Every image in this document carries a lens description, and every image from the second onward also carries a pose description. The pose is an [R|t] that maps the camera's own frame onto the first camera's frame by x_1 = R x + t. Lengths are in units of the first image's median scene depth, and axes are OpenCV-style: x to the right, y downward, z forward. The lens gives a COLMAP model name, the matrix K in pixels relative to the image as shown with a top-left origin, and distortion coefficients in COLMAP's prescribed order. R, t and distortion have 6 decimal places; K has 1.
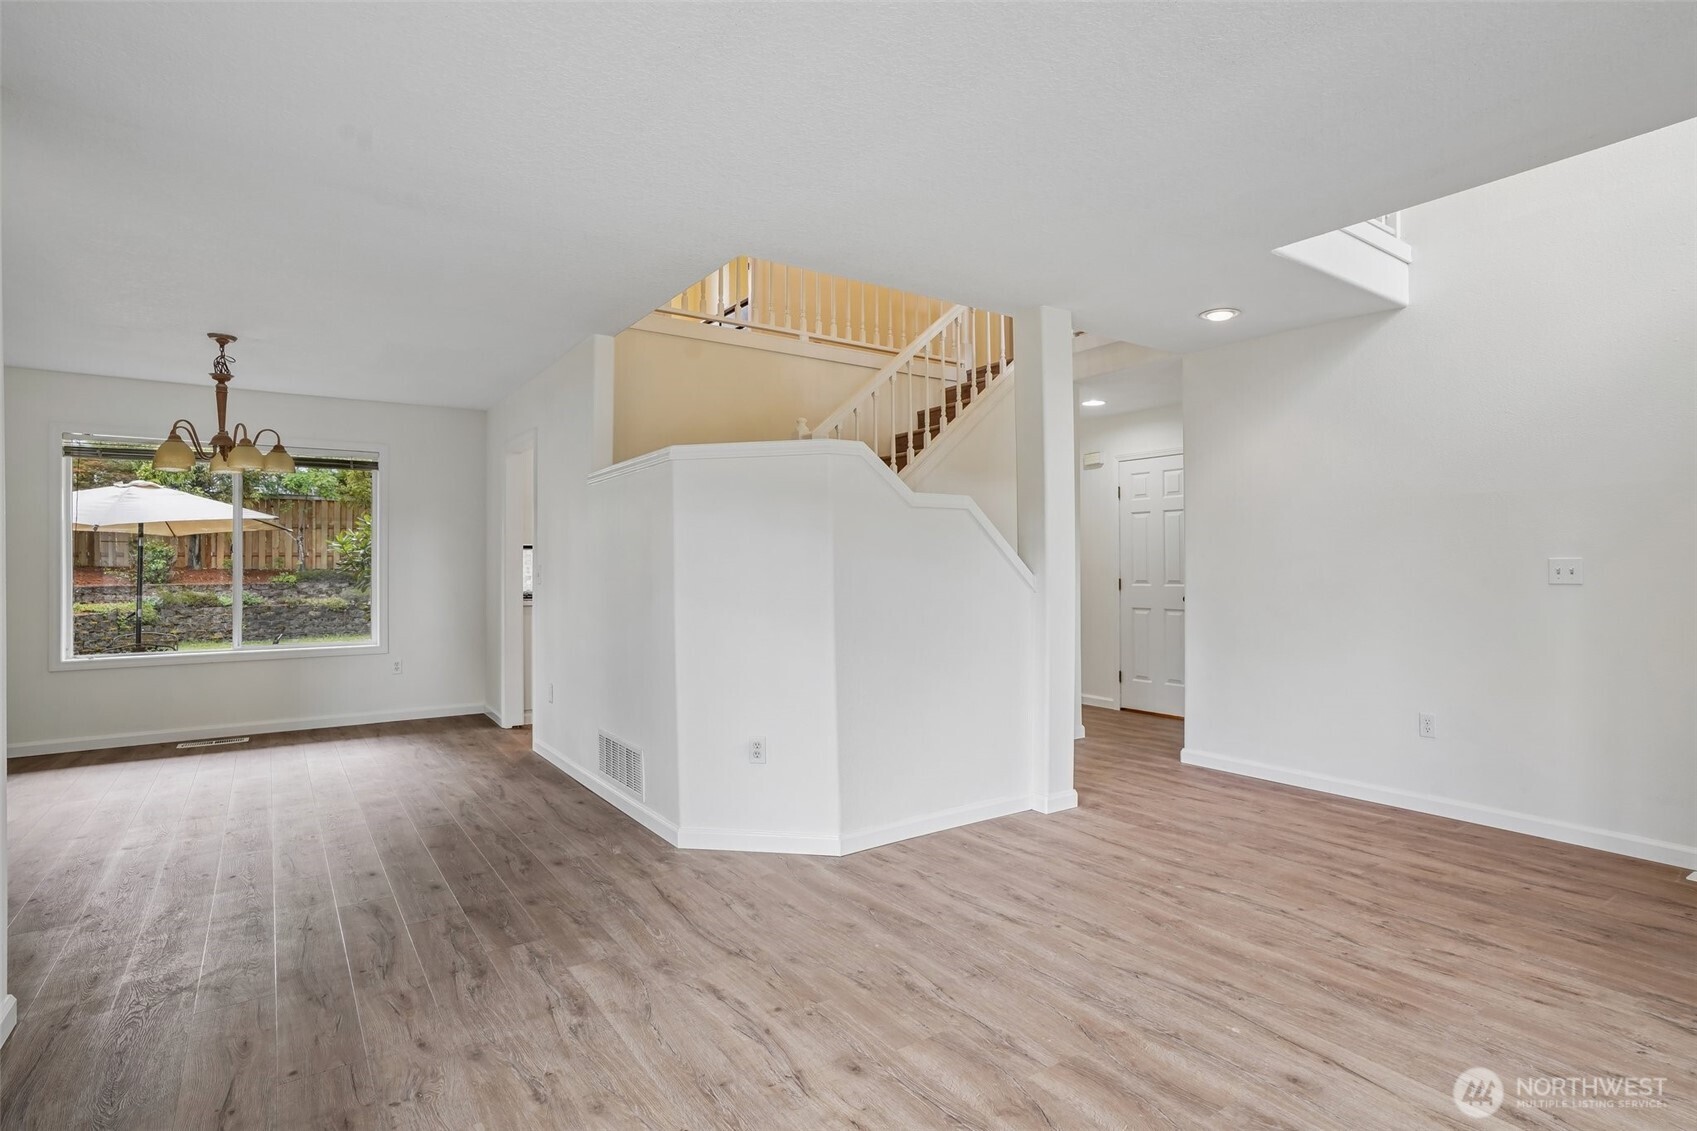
lens RADIAL K [[841.3, 0, 858.4], [0, 841.3, 562.2], [0, 0, 1]] dist [-0.000697, 0.002690]
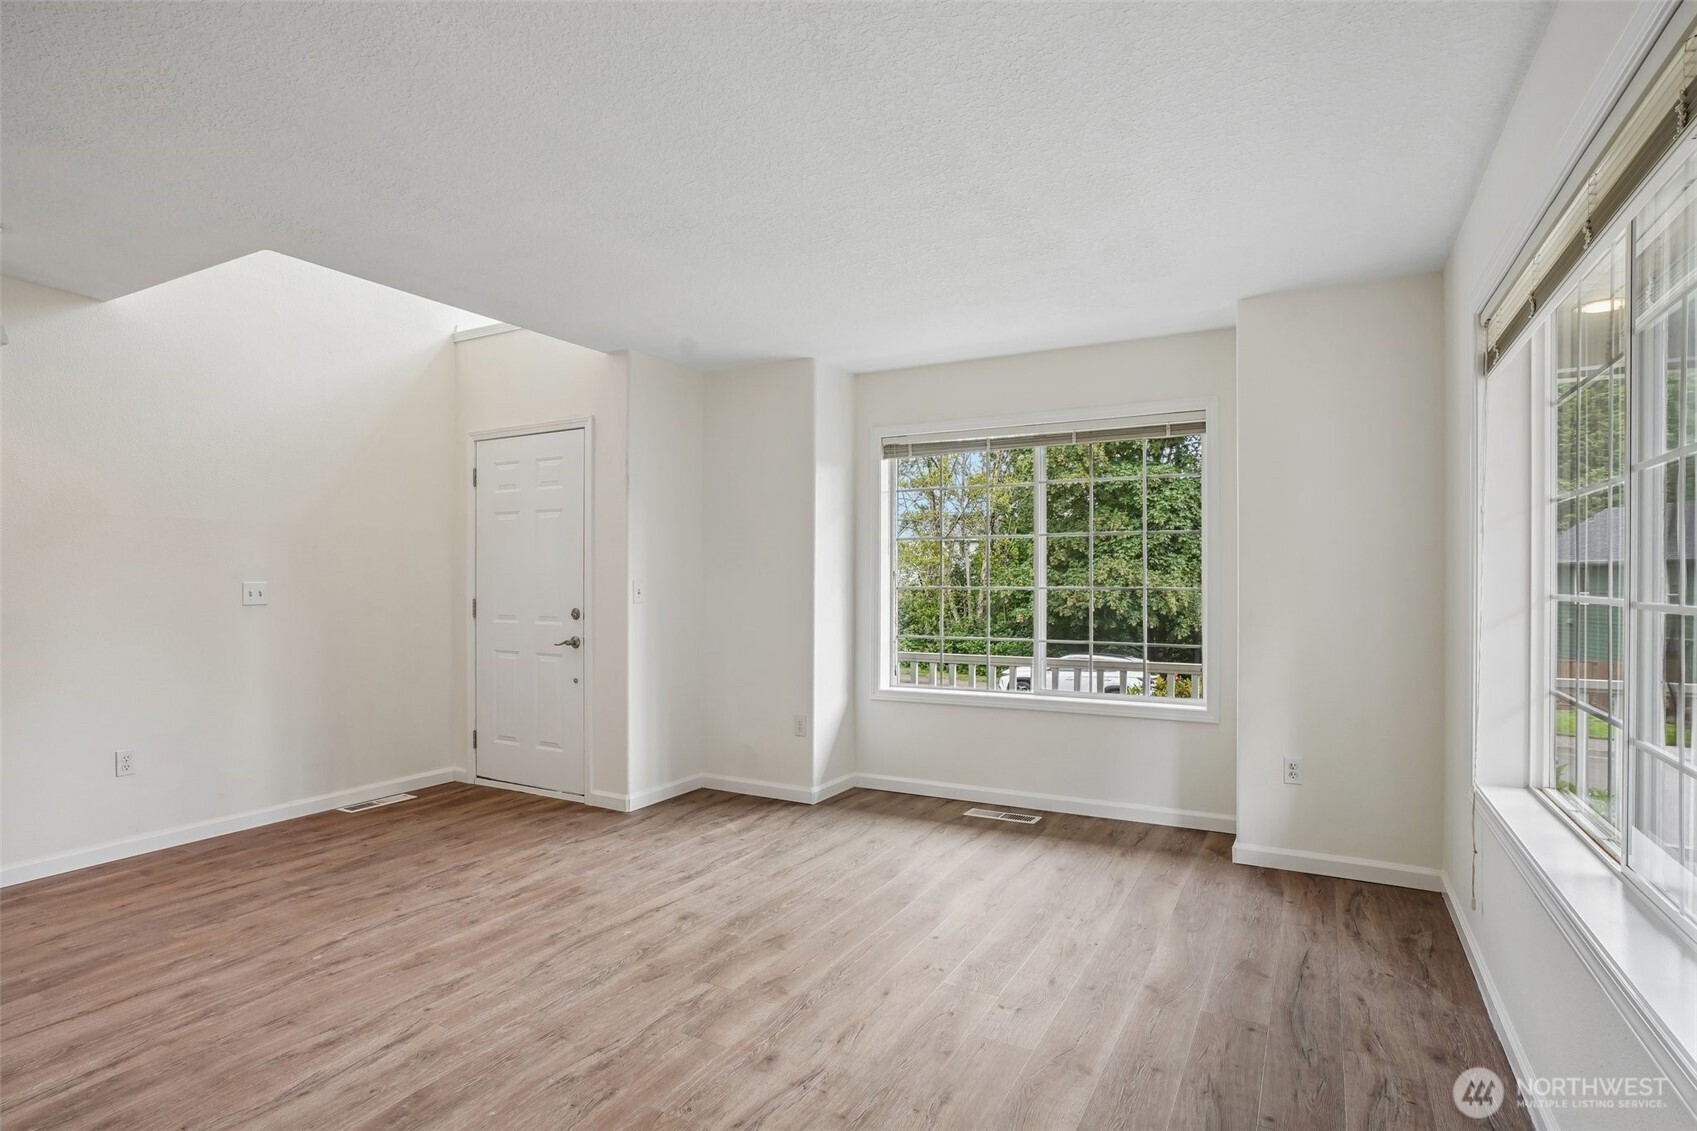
lens RADIAL K [[841.3, 0, 858.6], [0, 841.3, 573.4], [0, 0, 1]] dist [-0.000697, 0.002690]
pose [[-0.412571, 0.006237, 0.910904, -0.681777], [0.000474, 0.999978, -0.006632, -0.010776], [-0.910925, -0.002305, -0.412565, 0.878701]]
